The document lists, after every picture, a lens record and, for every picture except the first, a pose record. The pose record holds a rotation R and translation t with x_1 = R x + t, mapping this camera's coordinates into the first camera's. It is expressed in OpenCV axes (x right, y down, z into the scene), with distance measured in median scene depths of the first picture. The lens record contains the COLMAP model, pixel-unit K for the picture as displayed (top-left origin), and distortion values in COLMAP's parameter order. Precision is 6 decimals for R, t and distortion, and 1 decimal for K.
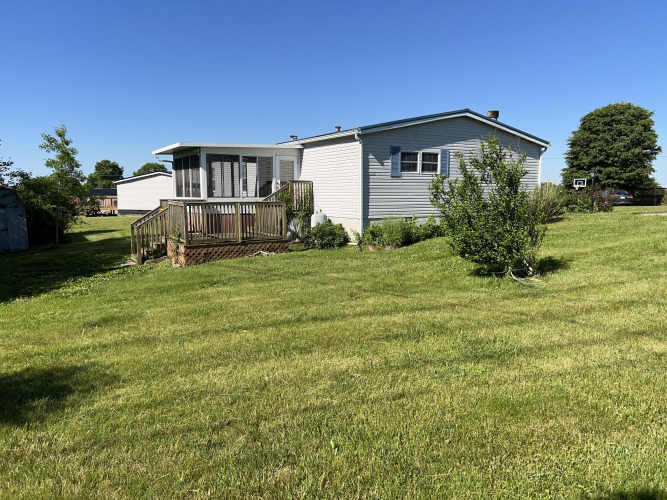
lens RADIAL K [[502.9, 0, 335.4], [0, 502.9, 253.0], [0, 0, 1]] dist [0.059796, -0.075093]
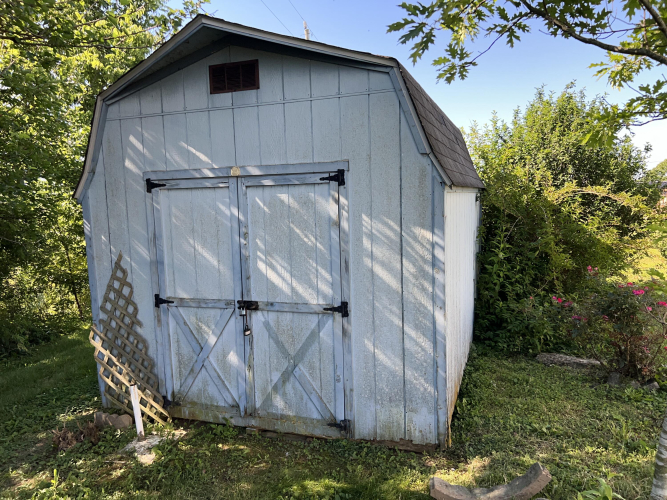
lens RADIAL K [[502.9, 0, 335.4], [0, 502.9, 253.0], [0, 0, 1]] dist [0.059796, -0.075093]
pose [[0.617765, 0.079818, -0.782302, -0.512483], [-0.081886, 0.995956, 0.036953, -0.070886], [0.782088, 0.041231, 0.621802, 0.884673]]
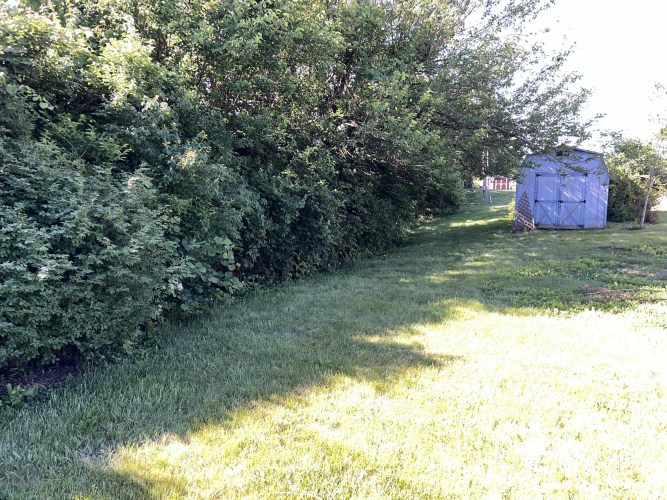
lens RADIAL K [[502.9, 0, 335.4], [0, 502.9, 253.0], [0, 0, 1]] dist [0.059796, -0.075093]
pose [[0.518445, 0.140950, -0.843415, -0.134584], [-0.101415, 0.989495, 0.103023, -0.006385], [0.849076, 0.032123, 0.527293, 0.203130]]
